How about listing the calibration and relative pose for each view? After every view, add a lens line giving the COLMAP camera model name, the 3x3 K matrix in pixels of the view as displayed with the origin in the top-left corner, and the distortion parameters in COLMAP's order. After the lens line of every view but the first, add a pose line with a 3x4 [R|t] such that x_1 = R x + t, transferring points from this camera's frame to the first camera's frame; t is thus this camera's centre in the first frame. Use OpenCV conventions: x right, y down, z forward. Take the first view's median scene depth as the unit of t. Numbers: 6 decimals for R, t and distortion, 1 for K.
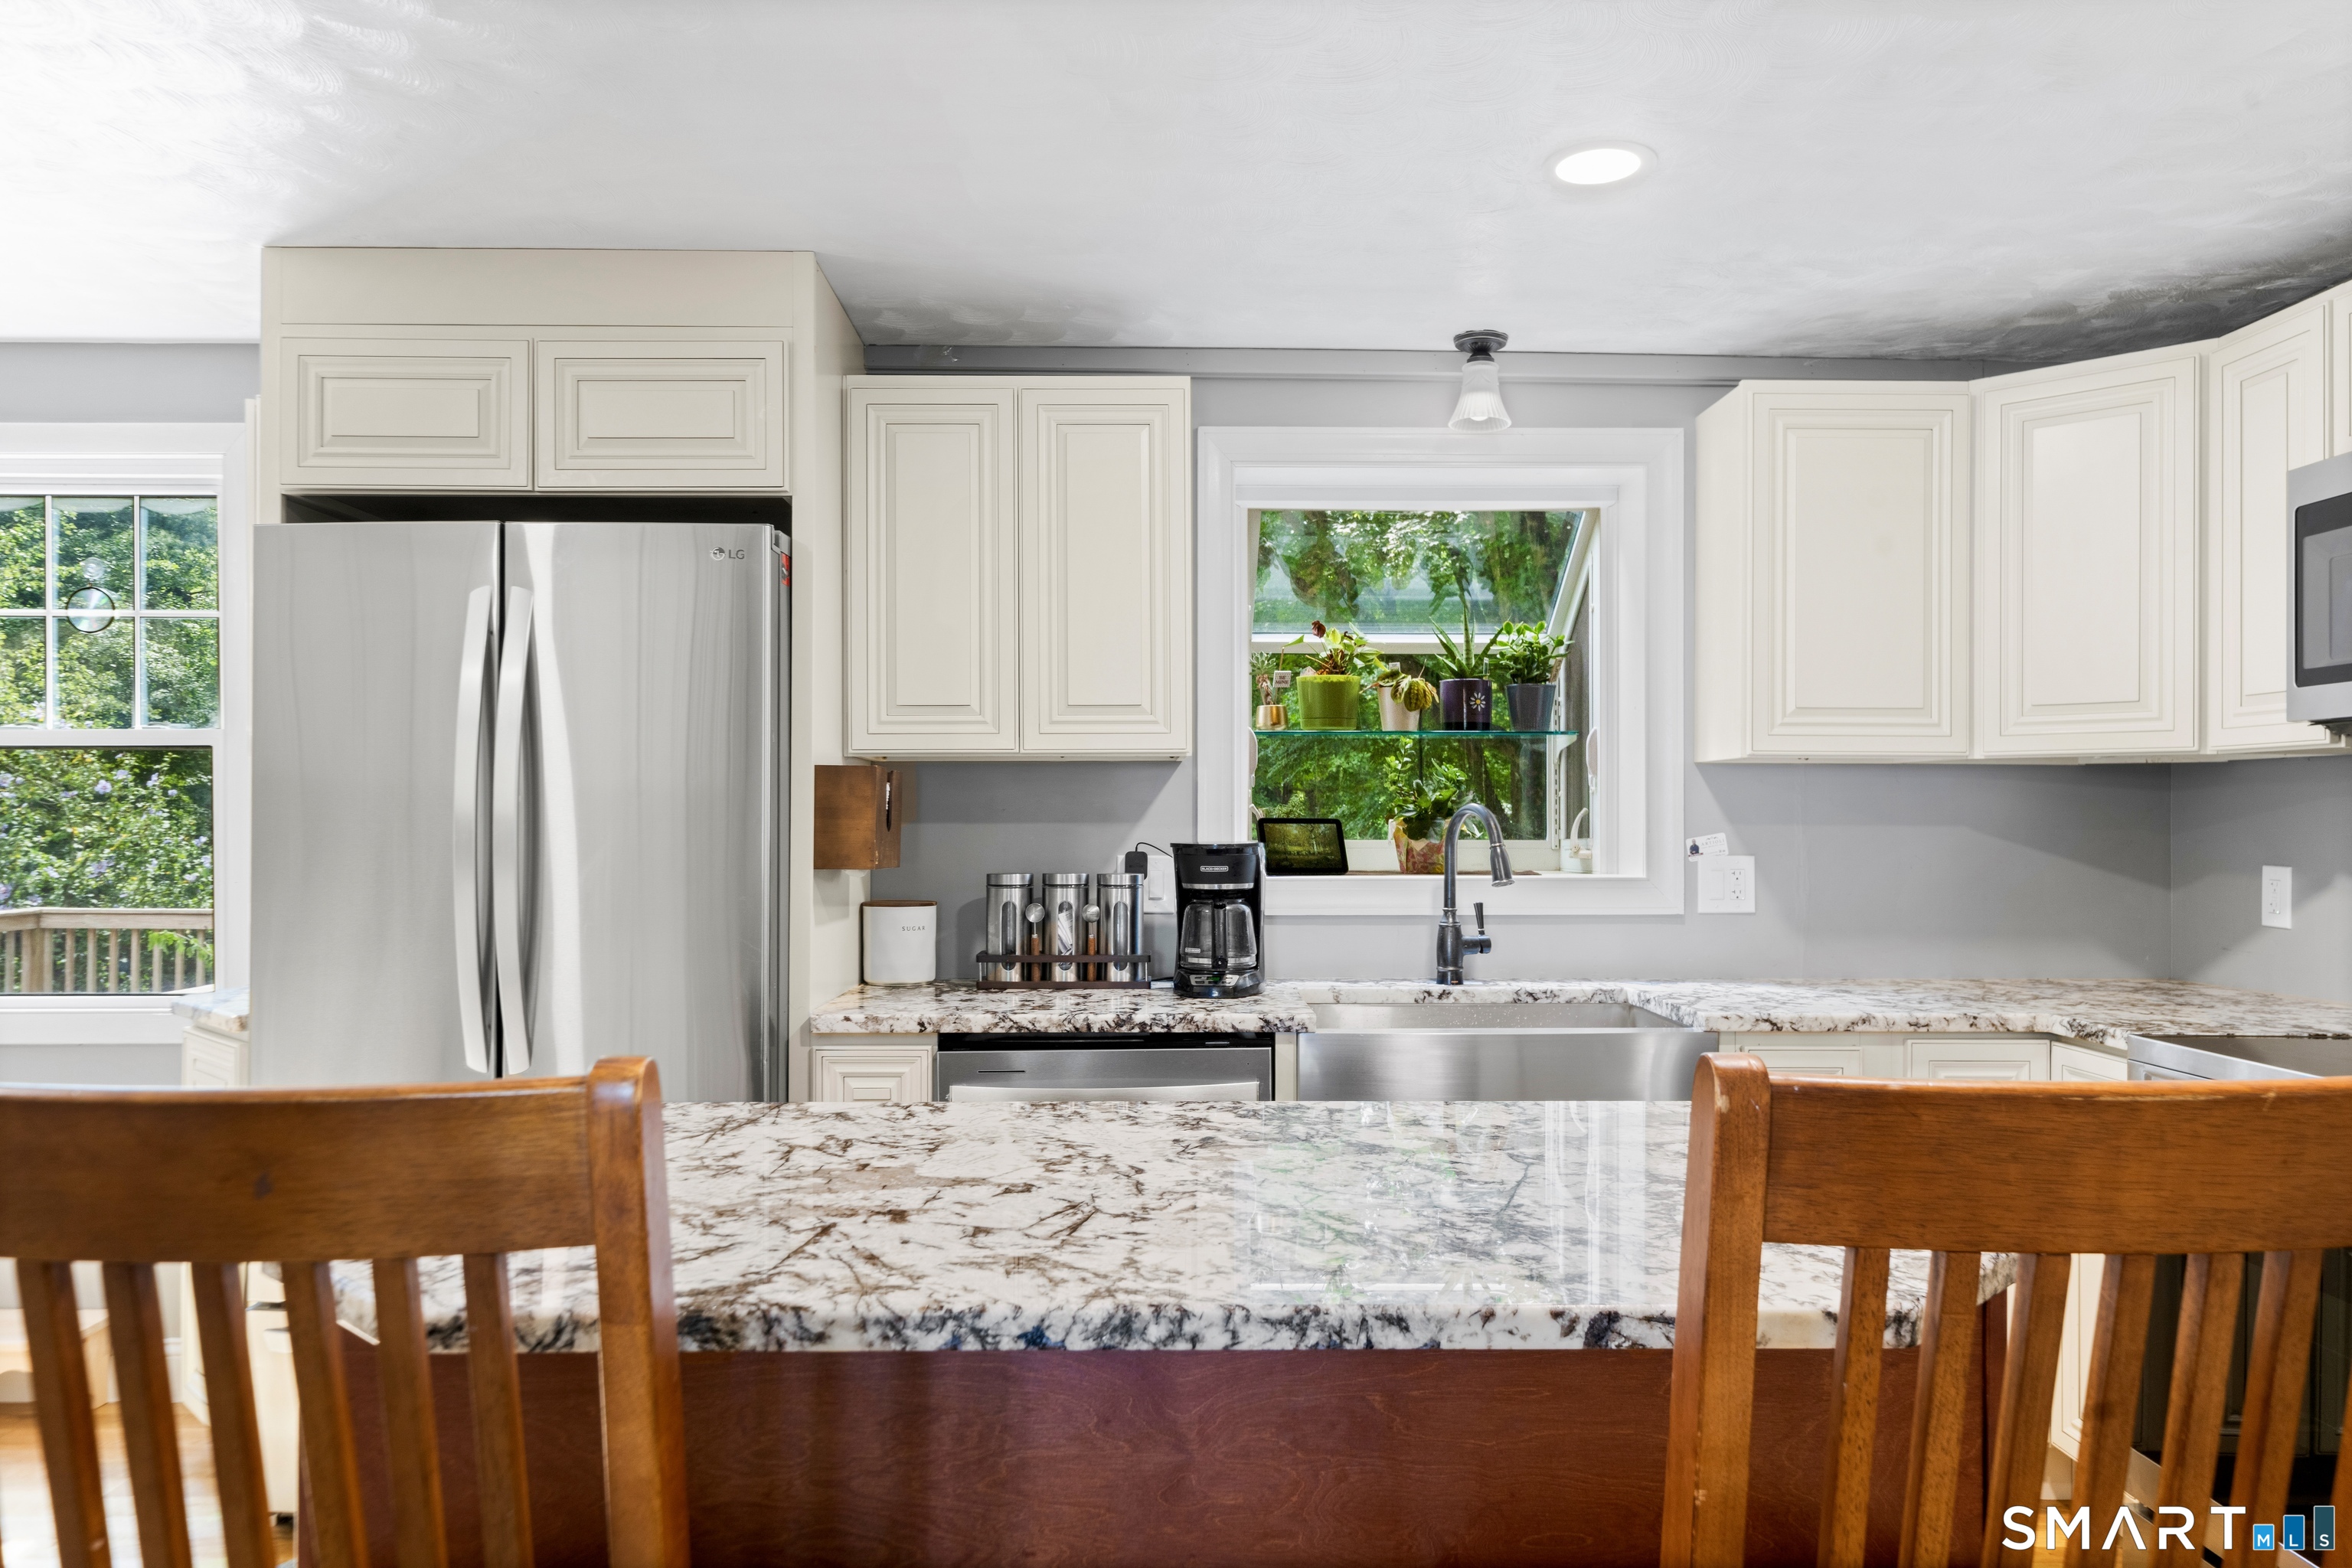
lens RADIAL K [[1627.1, 0, 1180.9], [0, 1627.1, 800.5], [0, 0, 1]] dist [-0.005287, -0.000260]
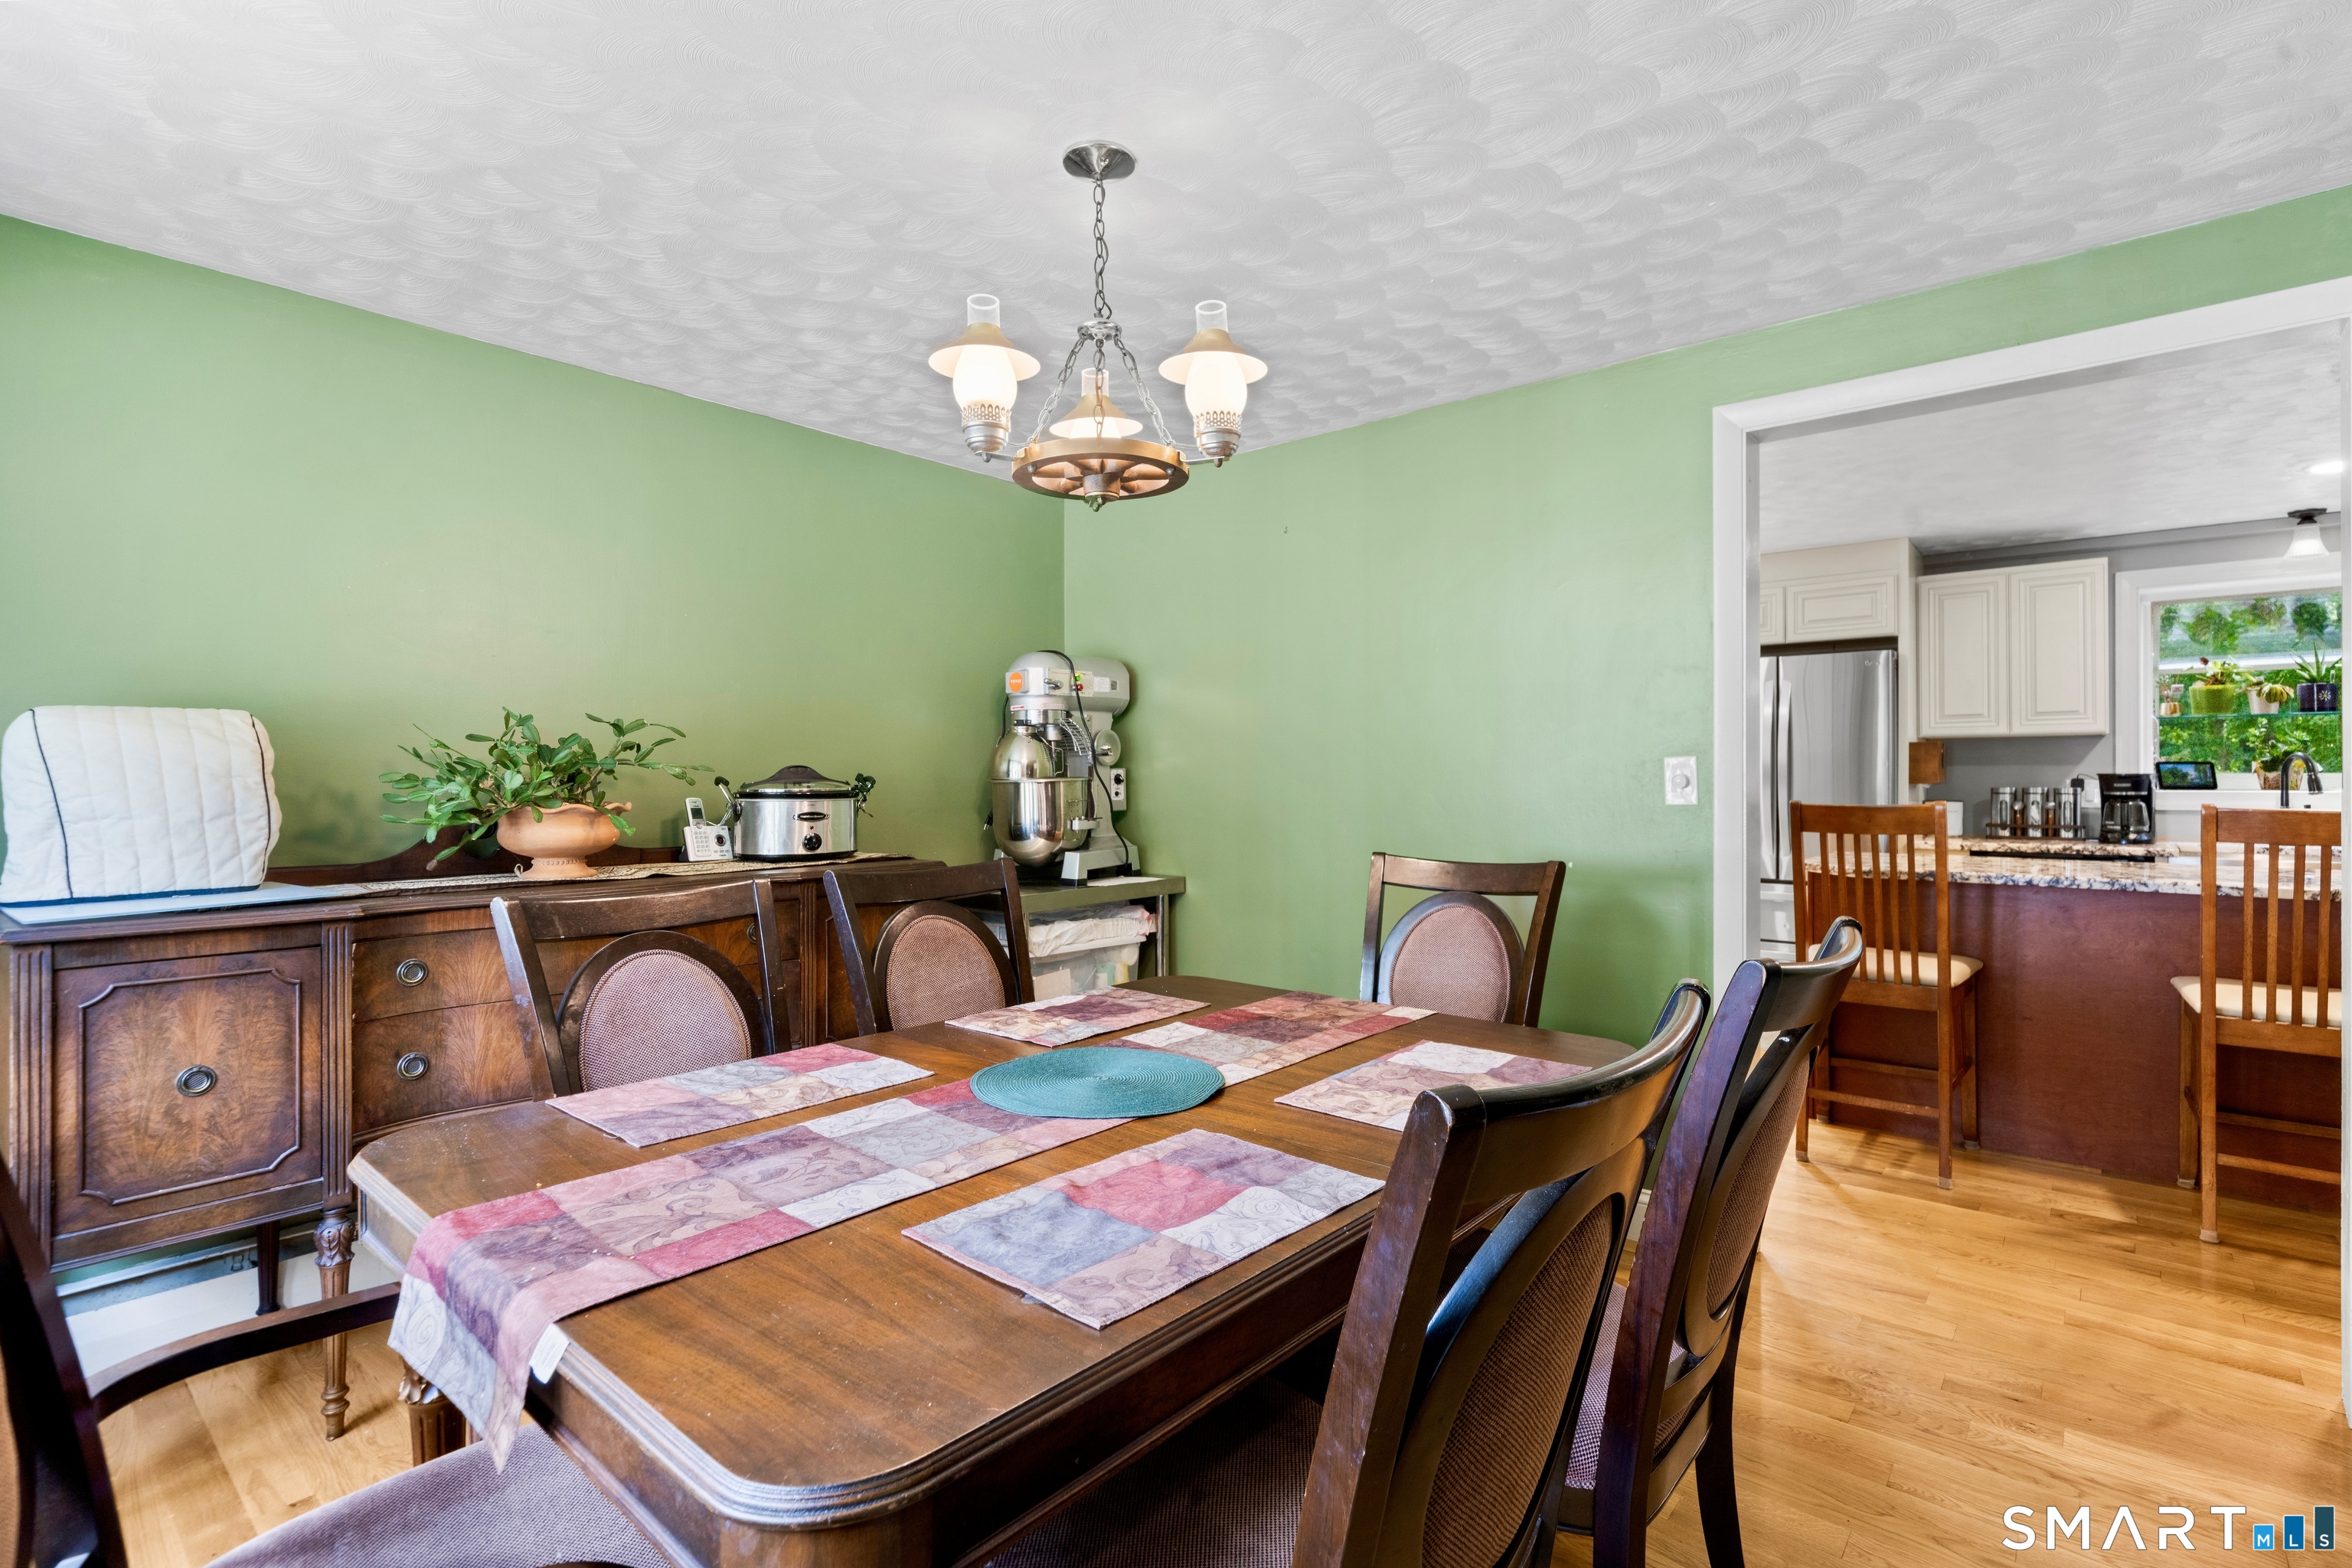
lens RADIAL K [[1089.4, 0, 1180.1], [0, 1089.4, 781.1], [0, 0, 1]] dist [-0.002173, -0.000531]
pose [[0.742444, -0.002030, -0.669905, 0.056106], [0.014541, 0.999809, 0.013087, -0.000154], [0.669750, -0.019457, 0.742331, -0.871109]]
